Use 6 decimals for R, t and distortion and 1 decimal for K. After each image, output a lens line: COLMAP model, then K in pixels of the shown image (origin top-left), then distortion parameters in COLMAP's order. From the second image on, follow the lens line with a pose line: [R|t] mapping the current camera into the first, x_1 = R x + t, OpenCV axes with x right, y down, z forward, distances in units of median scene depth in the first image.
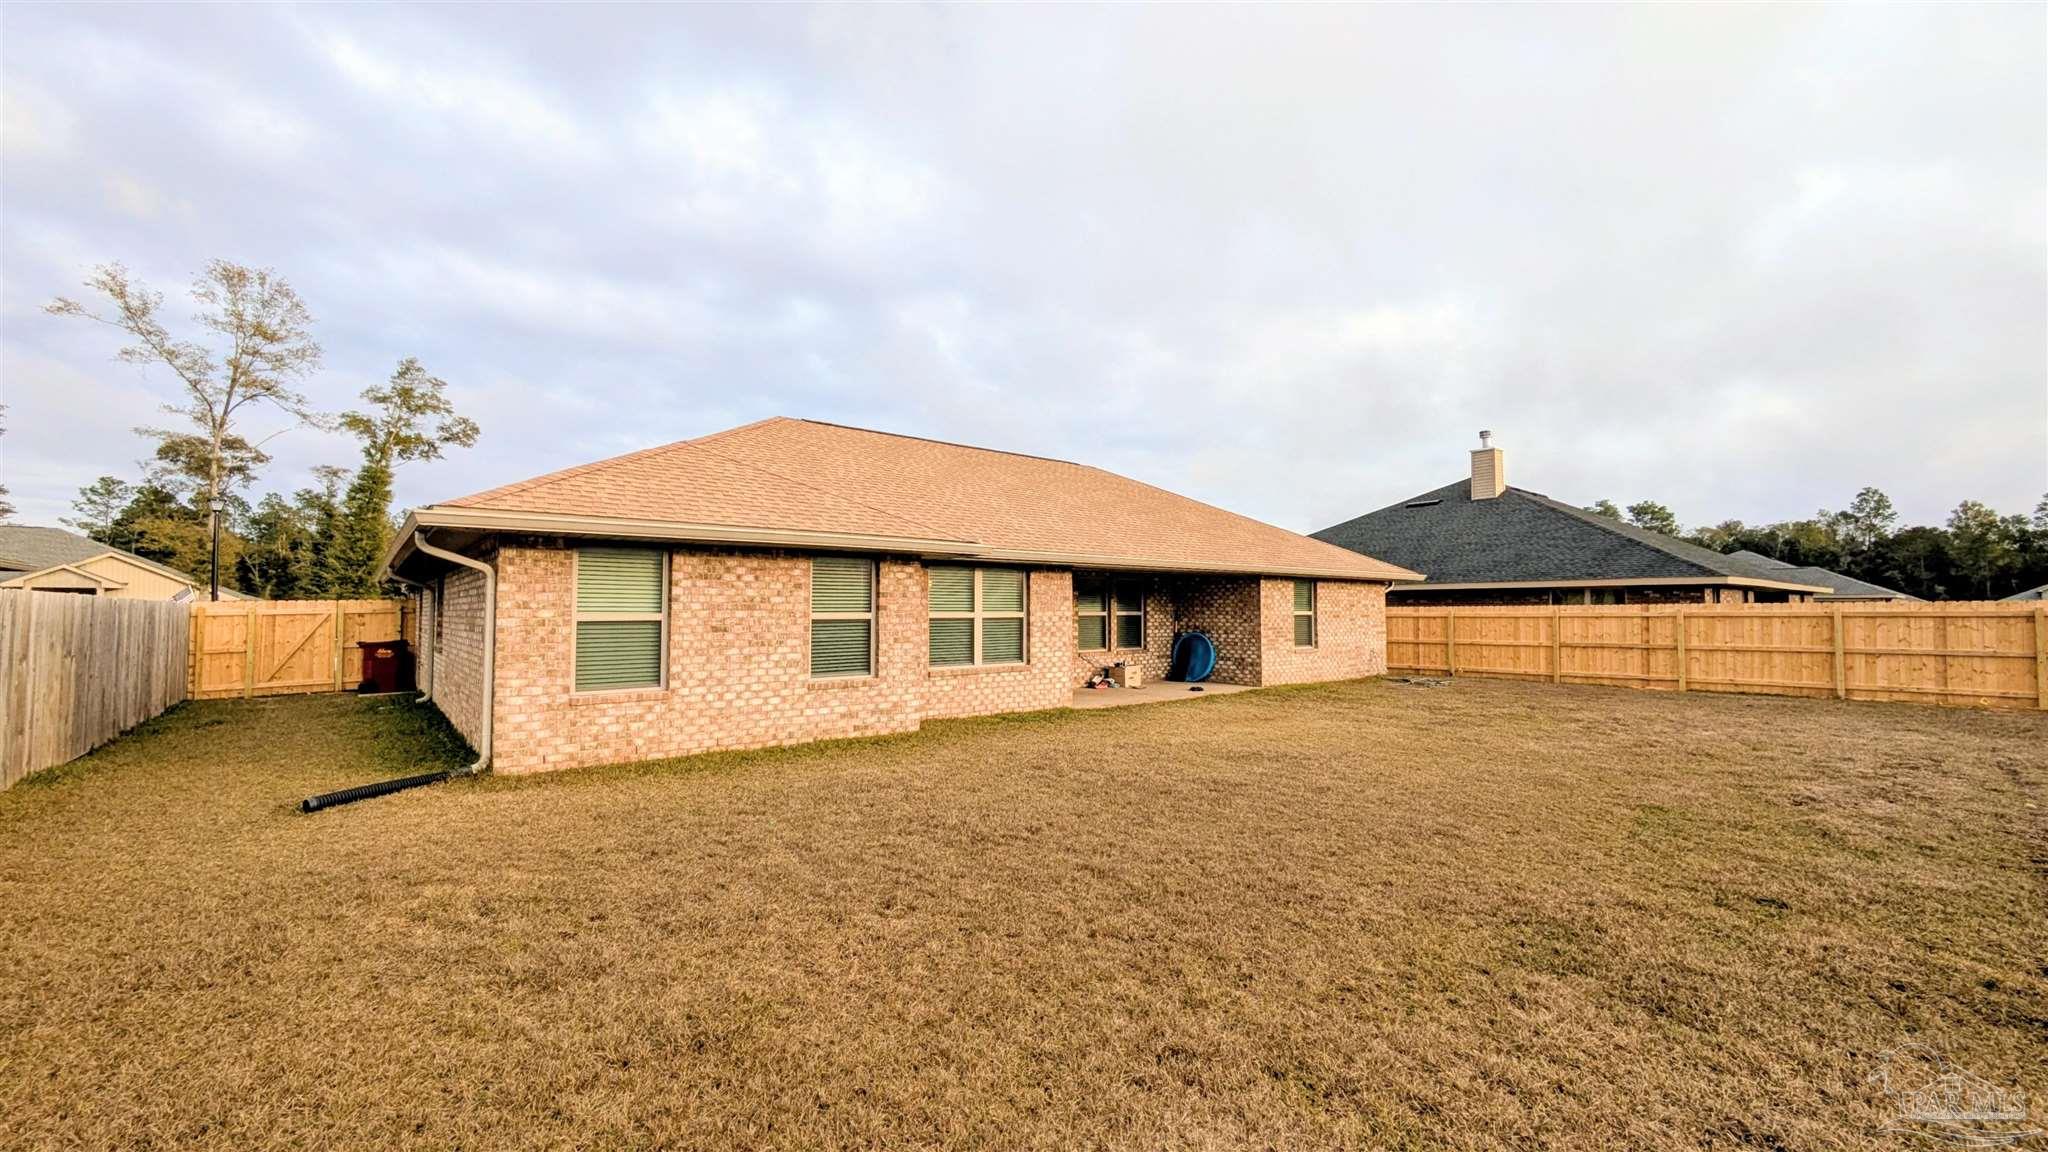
lens RADIAL K [[803.5, 0, 1028.3], [0, 803.5, 578.4], [0, 0, 1]] dist [-0.004040, 0.002578]
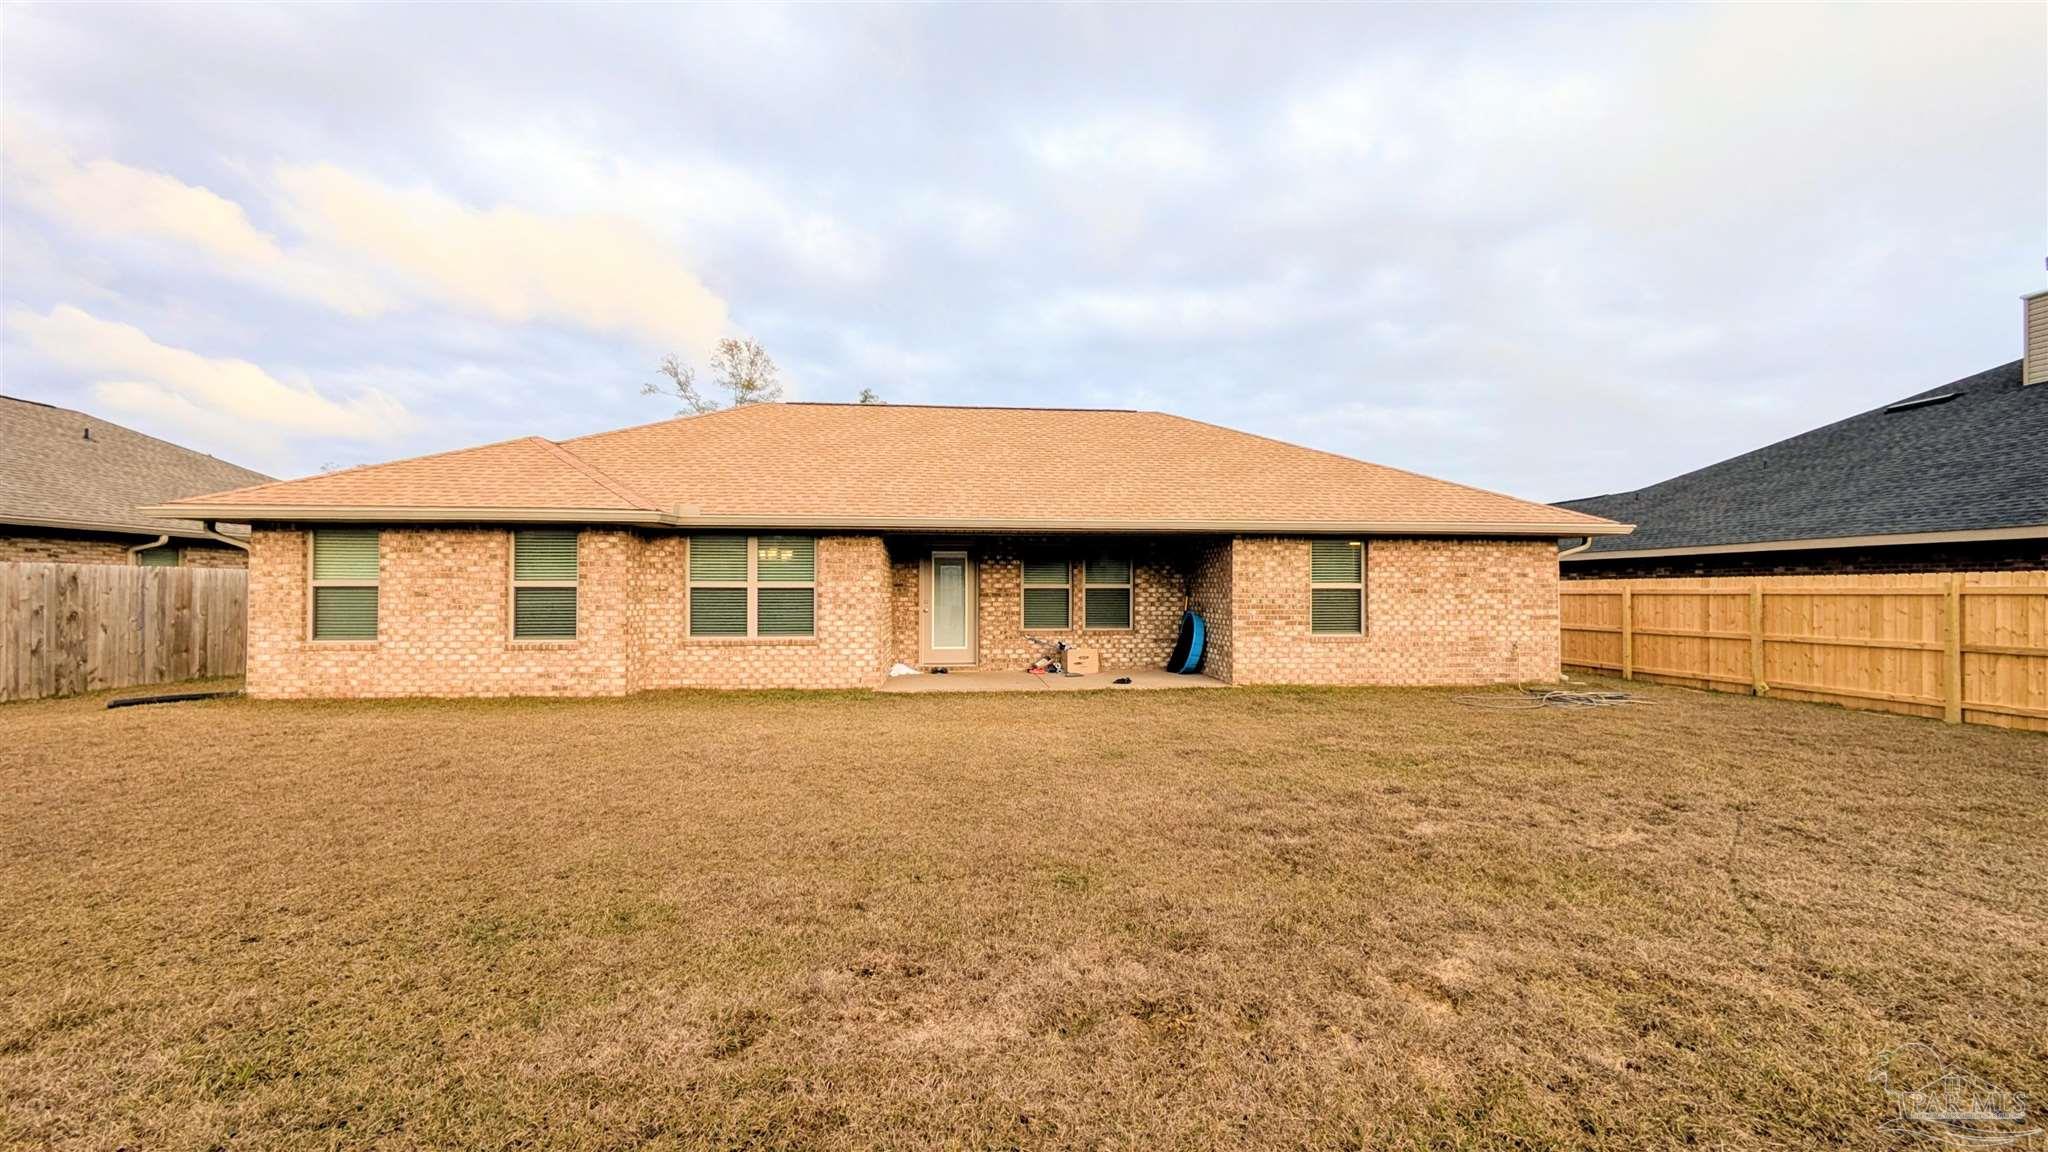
lens RADIAL K [[803.5, 0, 1028.3], [0, 803.5, 578.4], [0, 0, 1]] dist [-0.004040, 0.002578]
pose [[0.825377, -0.005280, -0.564557, 0.870779], [0.019872, 0.999608, 0.019704, 0.029358], [0.564232, -0.027482, 0.825159, 0.450457]]
